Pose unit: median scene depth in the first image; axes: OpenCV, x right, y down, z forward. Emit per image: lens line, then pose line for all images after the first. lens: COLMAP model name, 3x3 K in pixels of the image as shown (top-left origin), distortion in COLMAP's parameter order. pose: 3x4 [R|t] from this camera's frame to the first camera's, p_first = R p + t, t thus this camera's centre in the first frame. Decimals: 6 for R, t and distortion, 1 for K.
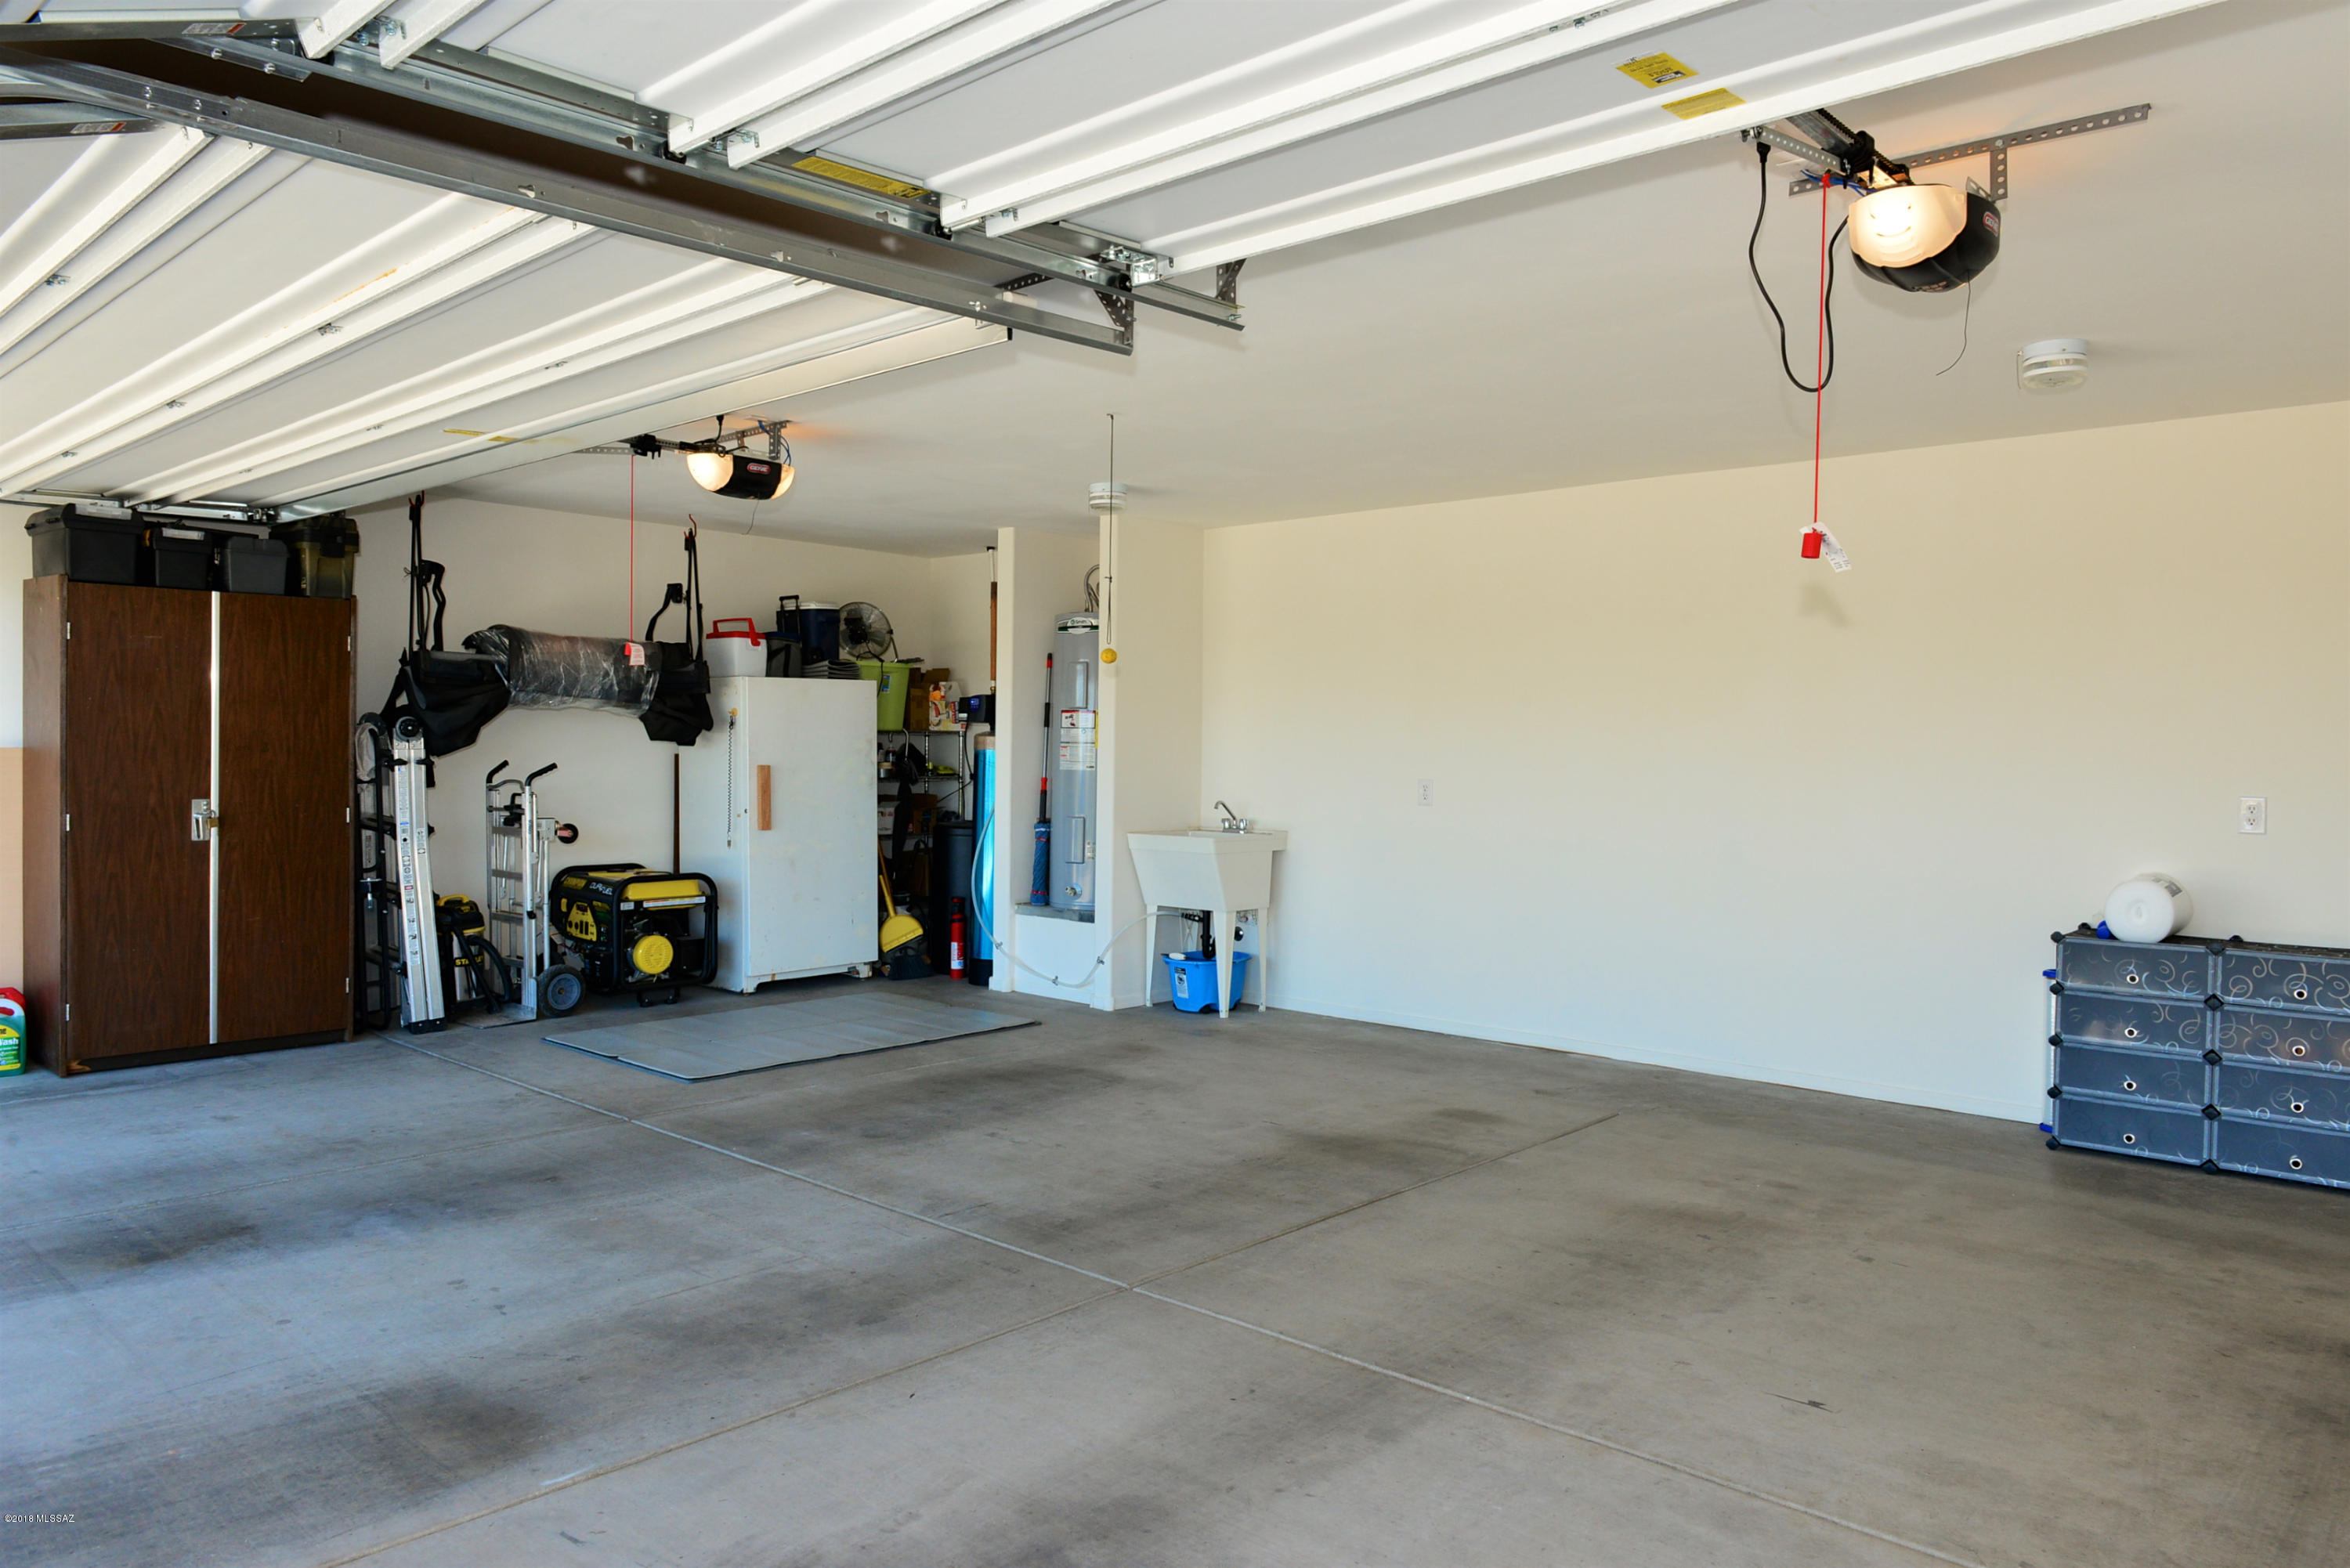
lens RADIAL K [[1626.4, 0, 1173.1], [0, 1626.4, 773.8], [0, 0, 1]] dist [-0.023198, -0.002093]
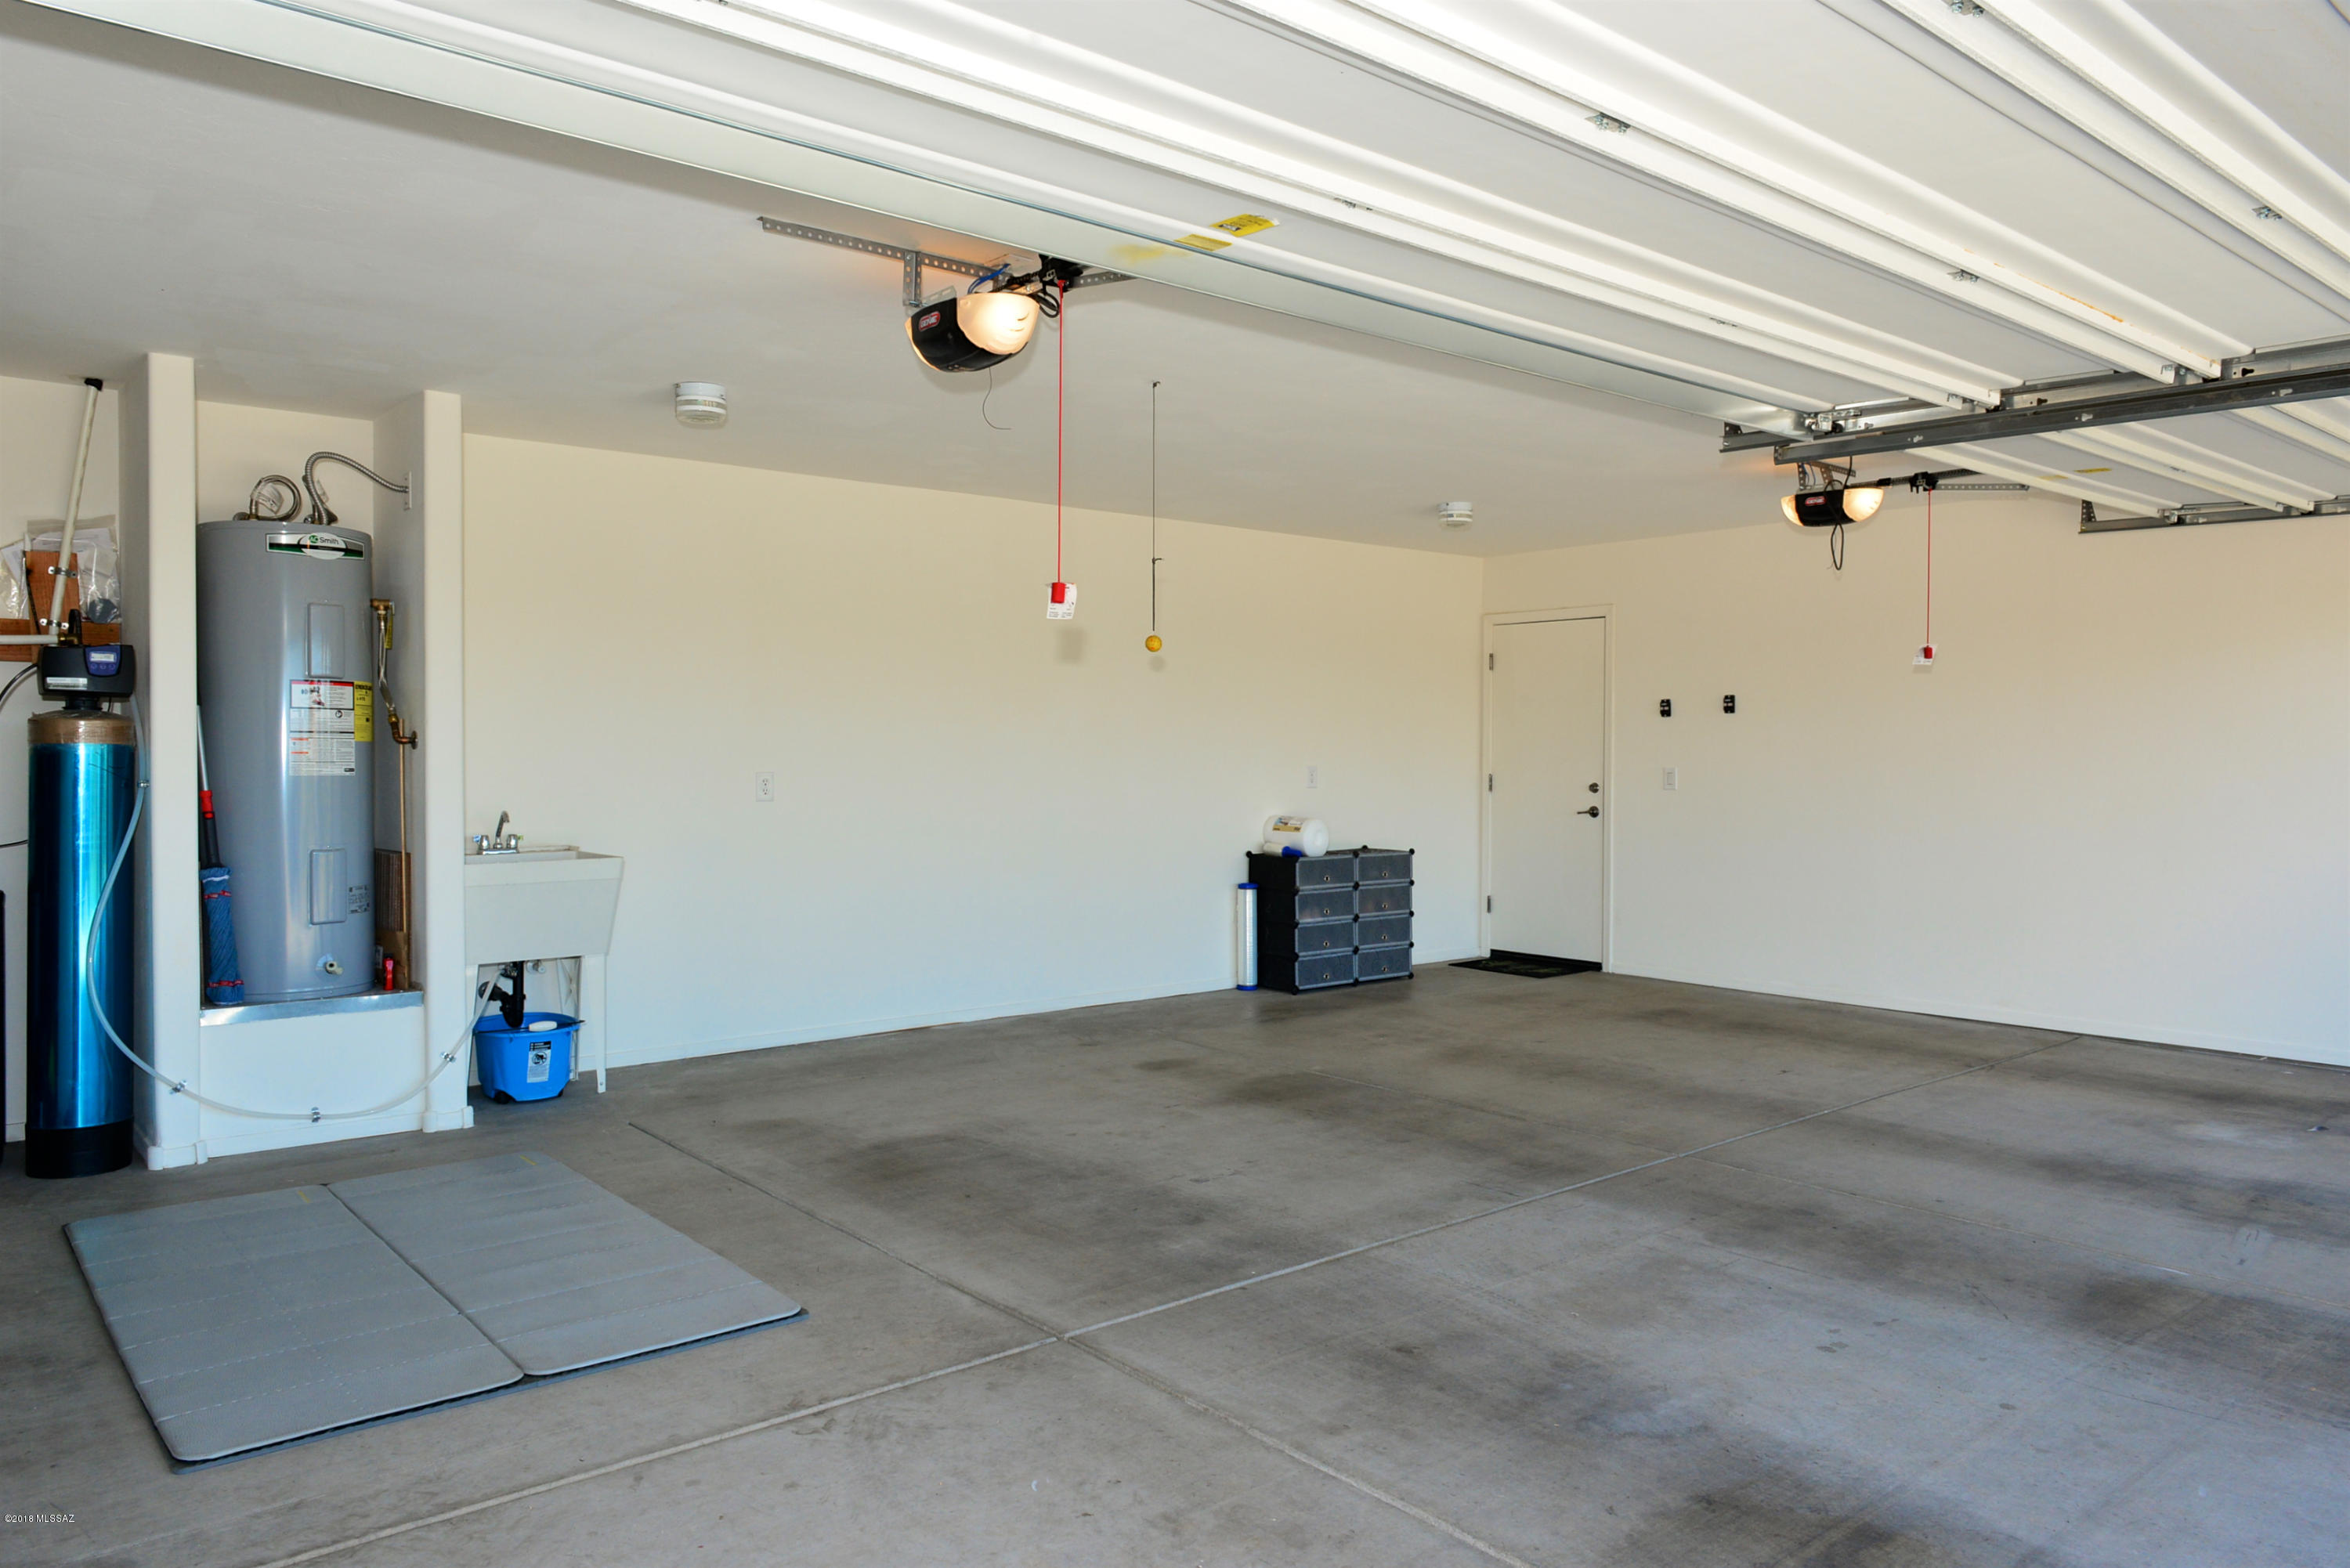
lens RADIAL K [[1626.4, 0, 1173.1], [0, 1626.4, 782.2], [0, 0, 1]] dist [-0.023198, -0.002093]
pose [[0.109863, -0.035028, 0.993329, -1.261399], [0.013722, 0.999337, 0.033723, -0.034208], [-0.993852, 0.009926, 0.110271, 1.160783]]
